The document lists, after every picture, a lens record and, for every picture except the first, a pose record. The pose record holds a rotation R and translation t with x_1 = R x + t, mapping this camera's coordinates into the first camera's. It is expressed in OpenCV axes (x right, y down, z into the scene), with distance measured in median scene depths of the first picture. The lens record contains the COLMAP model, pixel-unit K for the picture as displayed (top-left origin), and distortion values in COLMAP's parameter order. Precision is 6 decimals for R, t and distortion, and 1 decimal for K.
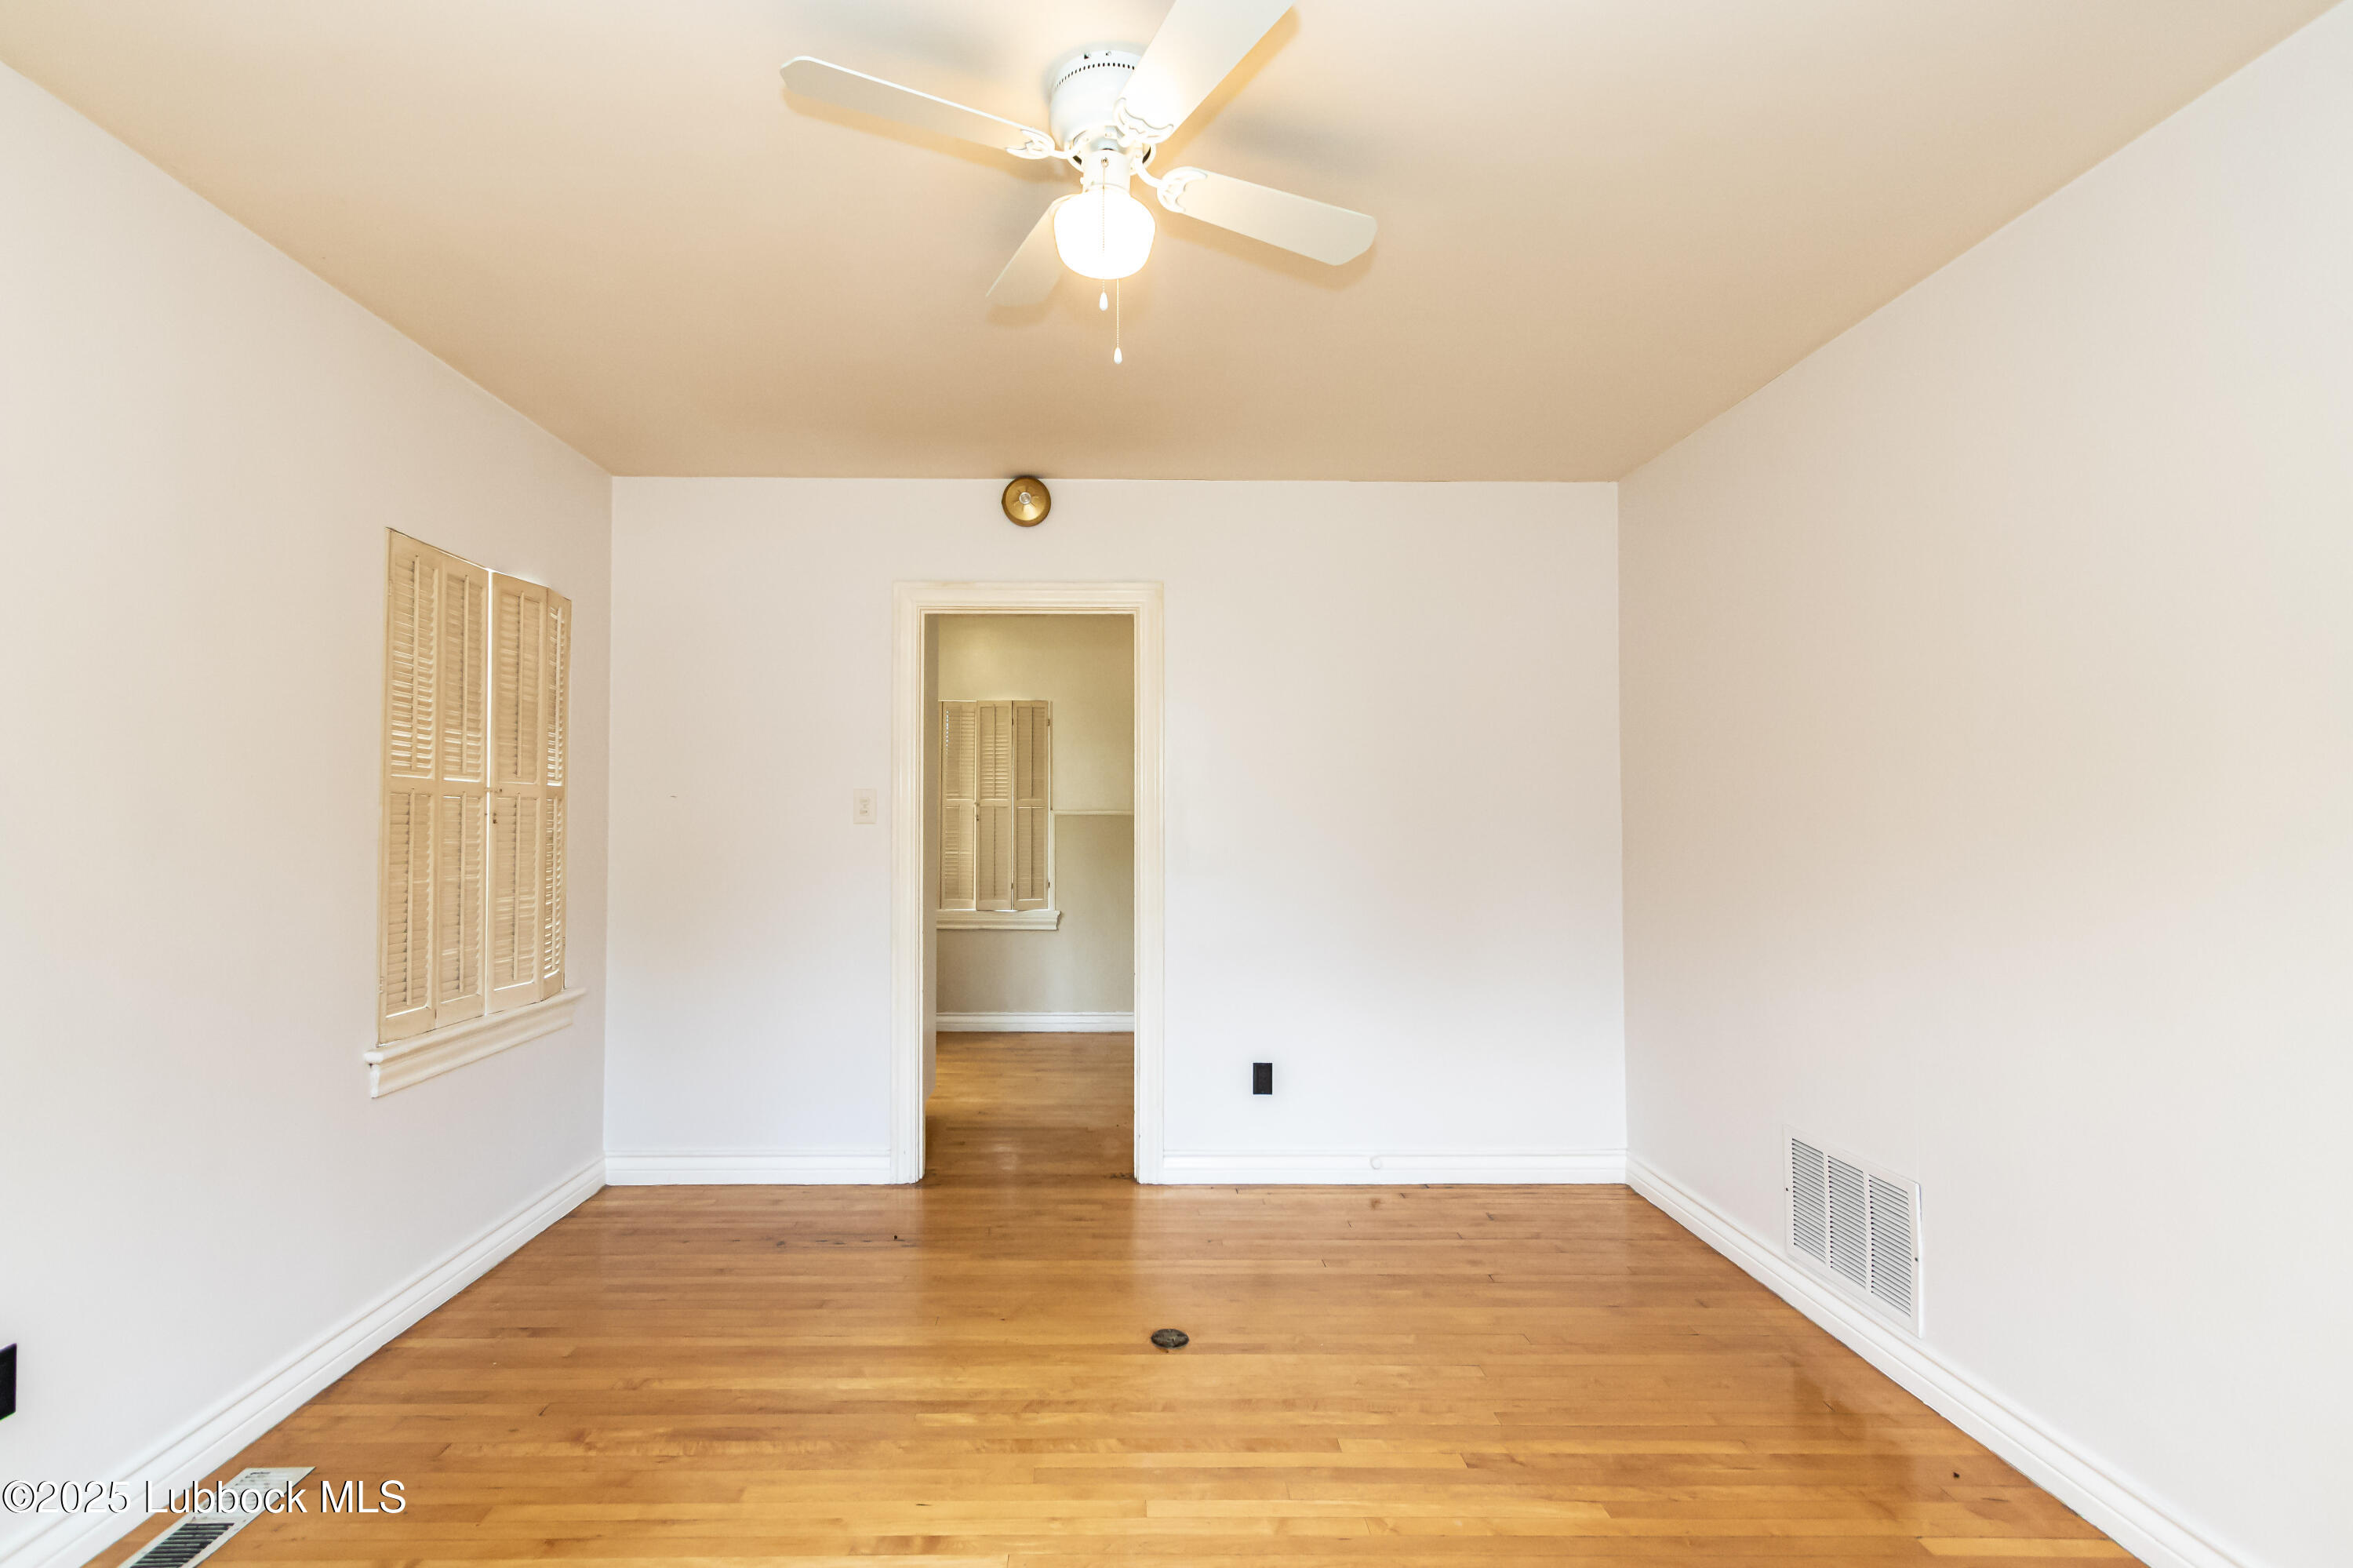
lens RADIAL K [[1090.4, 0, 1104.3], [0, 1090.4, 805.2], [0, 0, 1]] dist [0.006475, -0.001224]
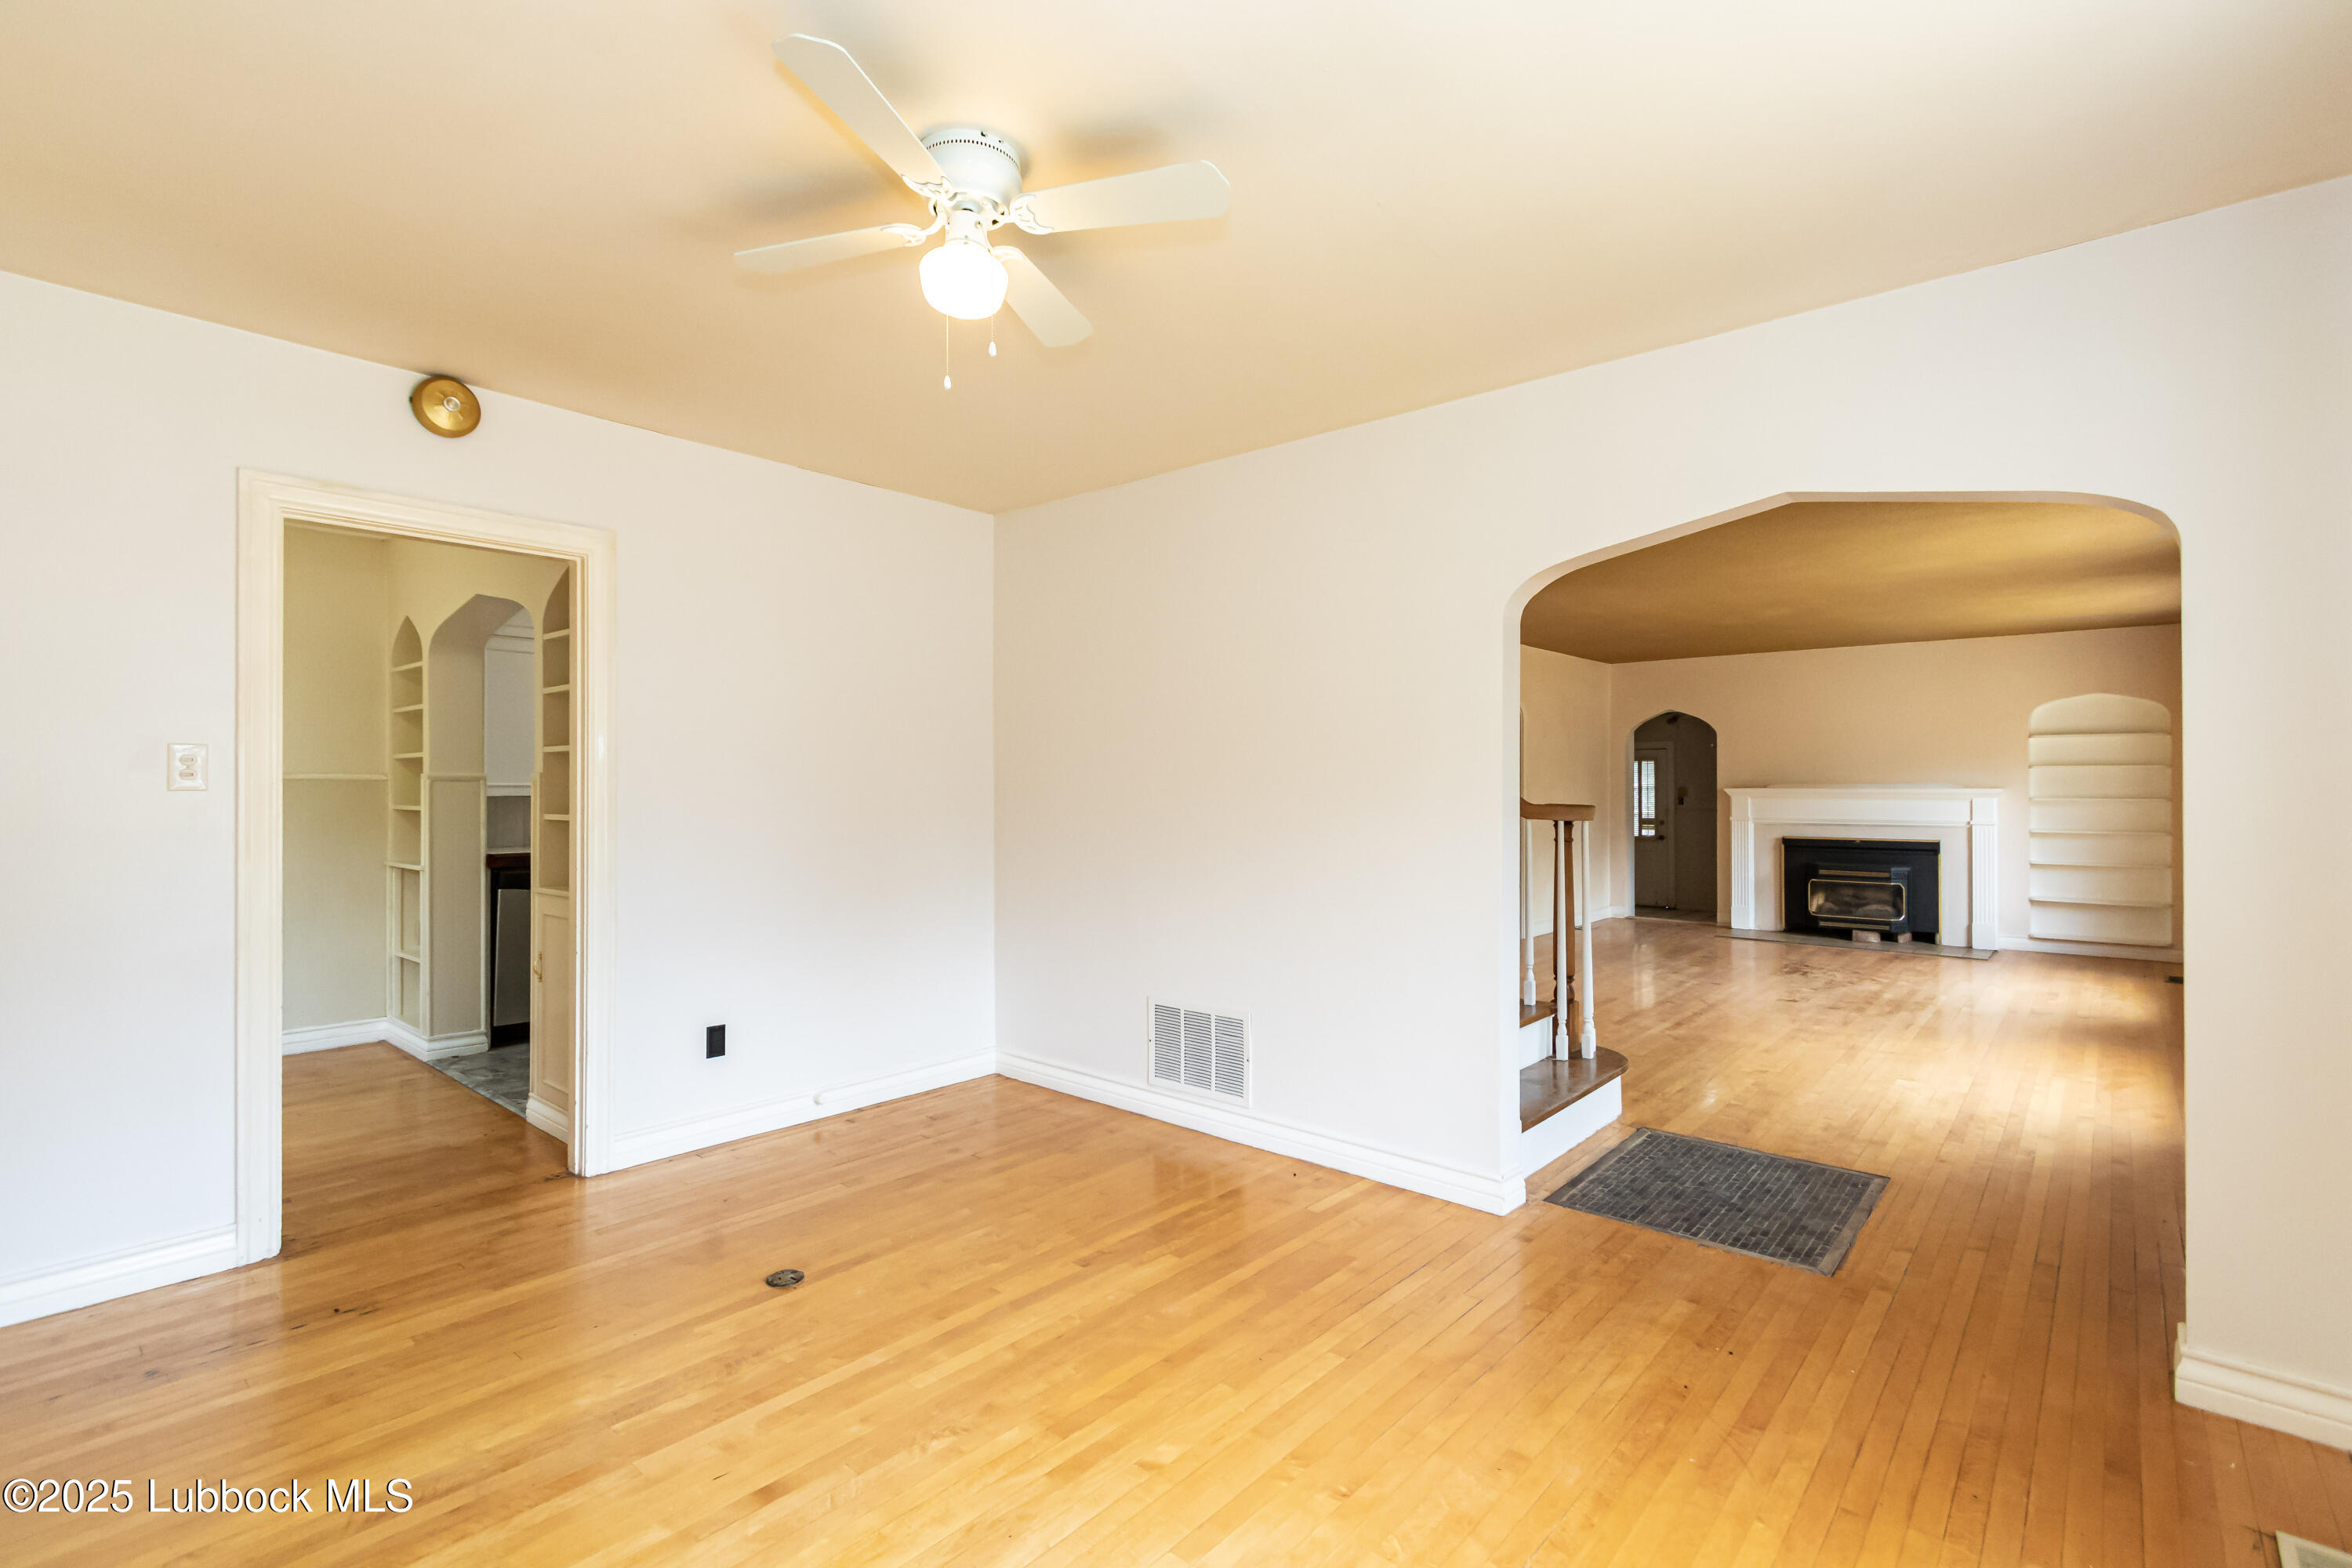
lens RADIAL K [[1089.9, 0, 1165.3], [0, 1089.9, 781.8], [0, 0, 1]] dist [0.006475, -0.001224]
pose [[0.661982, 0.003302, 0.749512, -0.389561], [-0.014615, 0.999857, 0.008503, -0.005166], [-0.749377, -0.016583, 0.661936, 0.026187]]
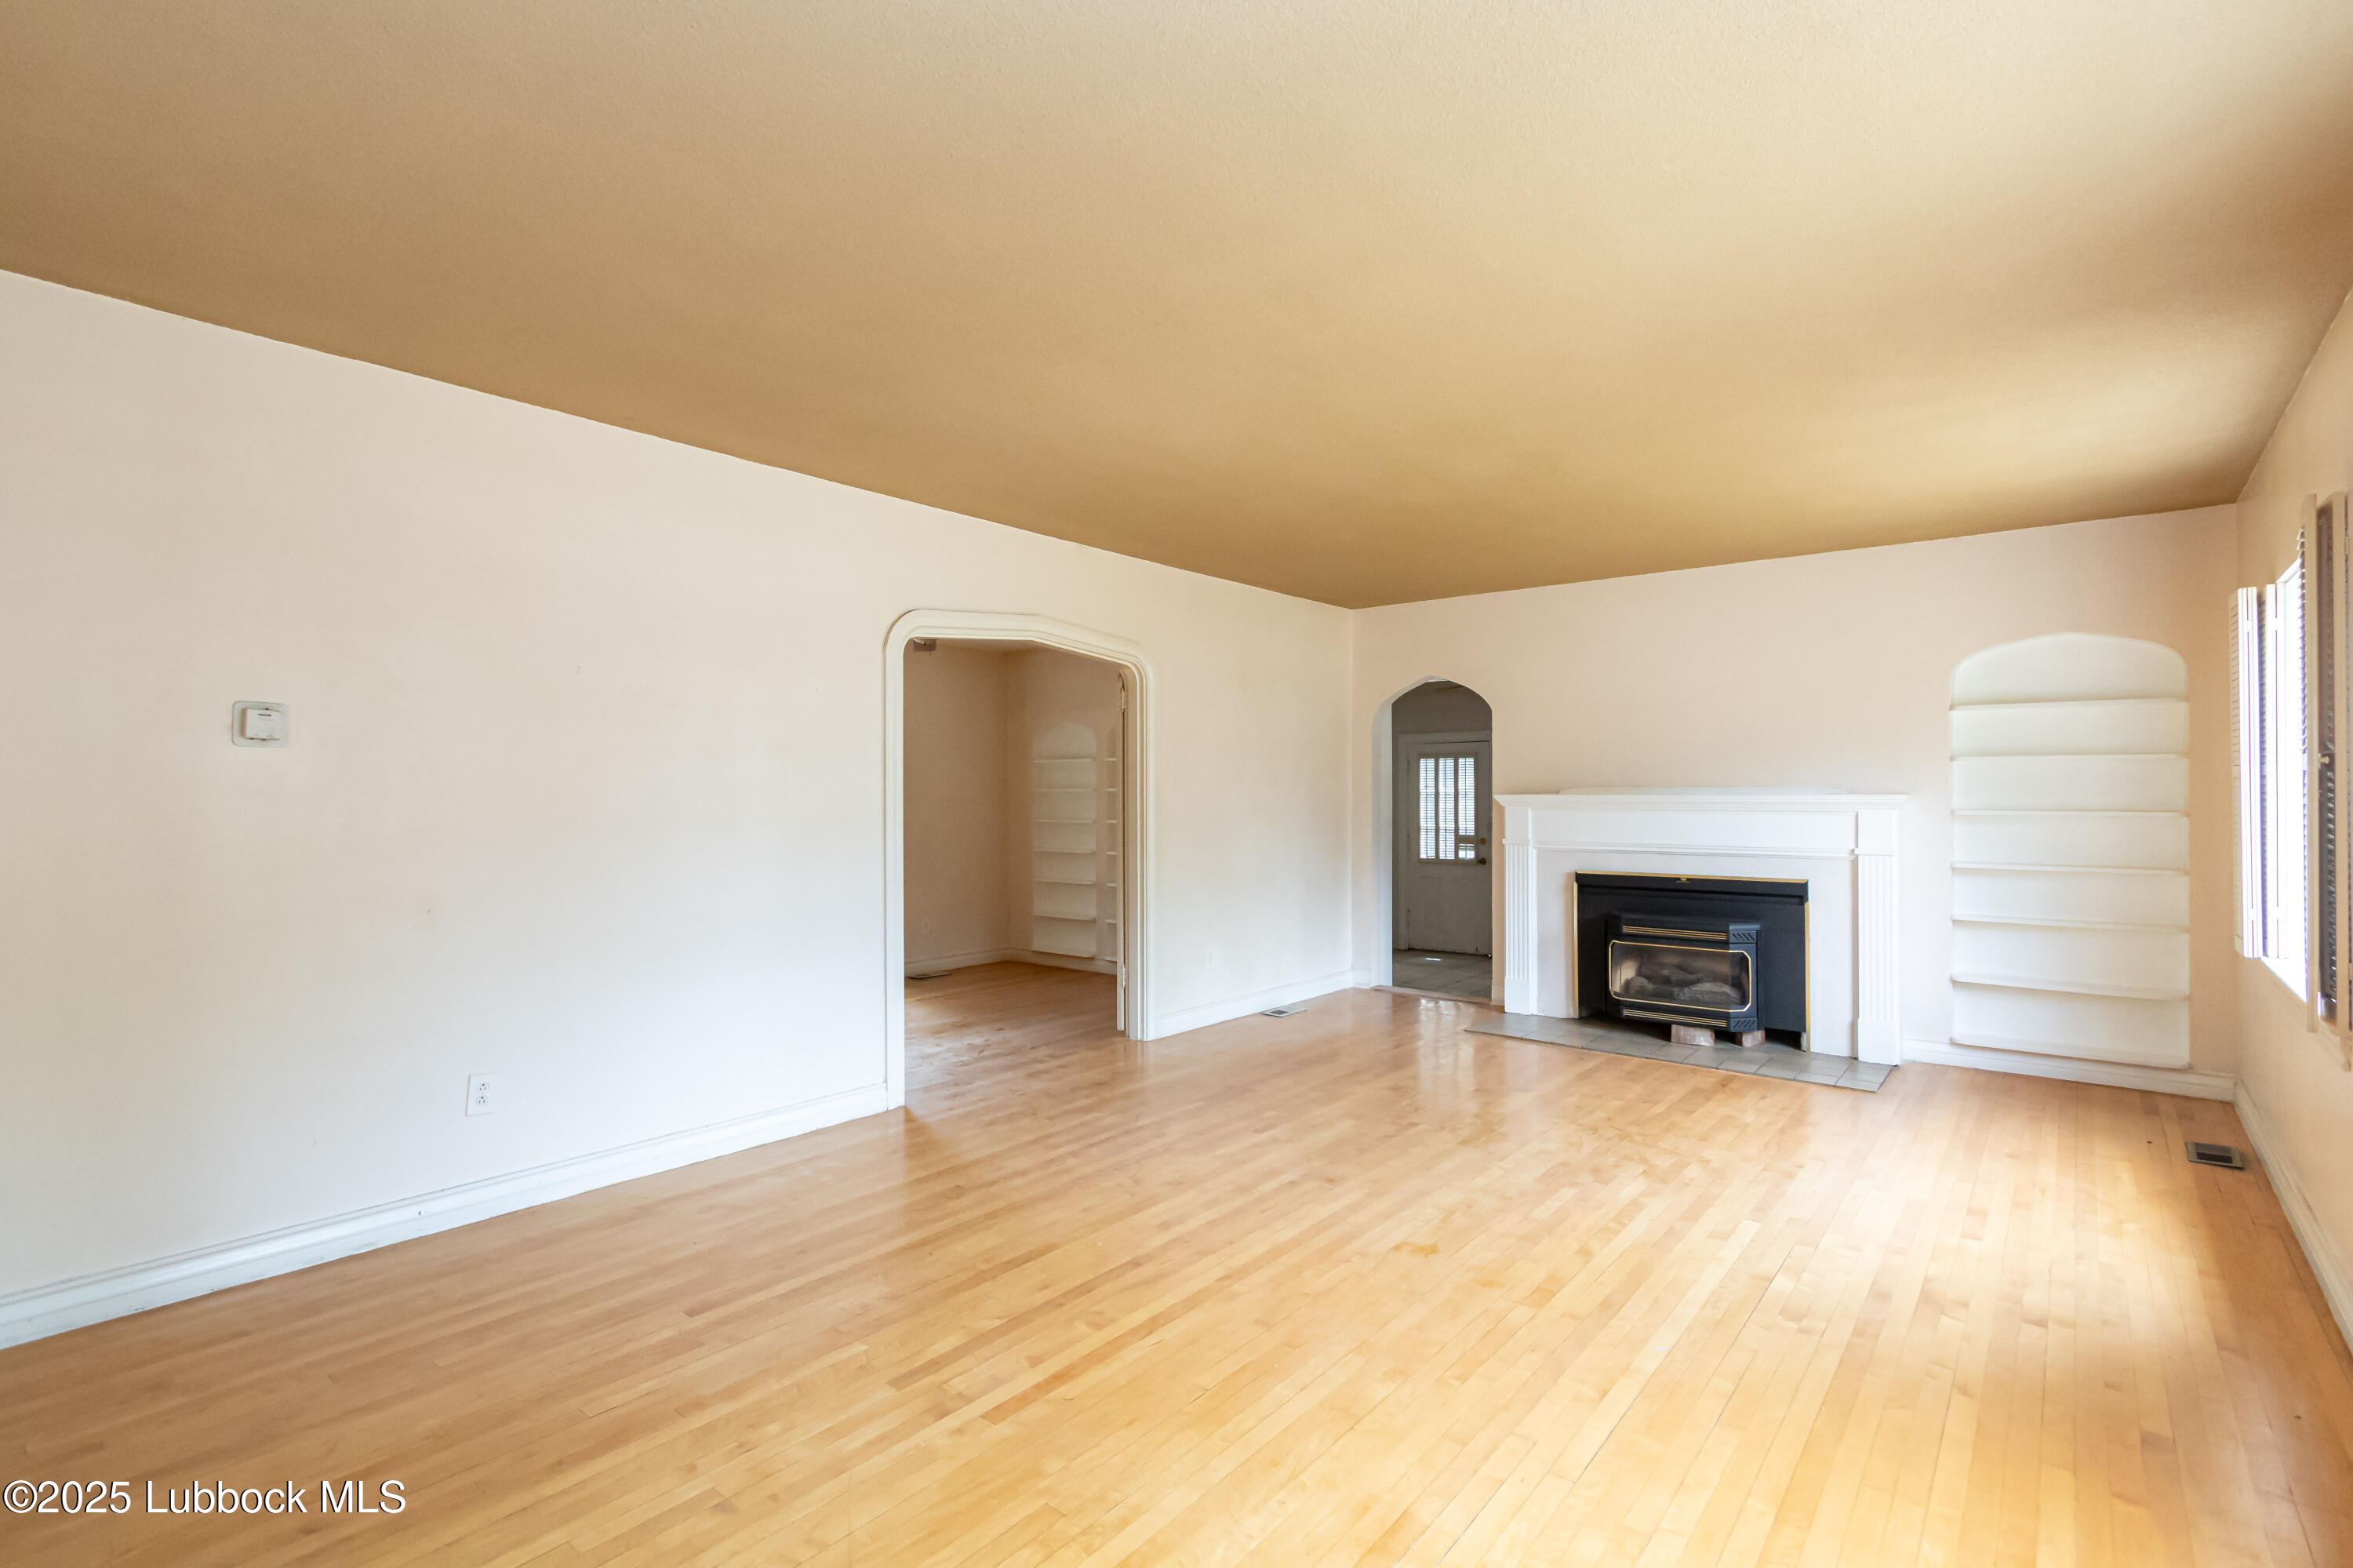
lens RADIAL K [[1090.4, 0, 1169.4], [0, 1090.4, 794.9], [0, 0, 1]] dist [0.006475, -0.001224]
pose [[0.641482, -0.001739, 0.767136, 1.037450], [-0.013719, 0.999812, 0.013739, -0.002568], [-0.767016, -0.019337, 0.641337, 0.063440]]
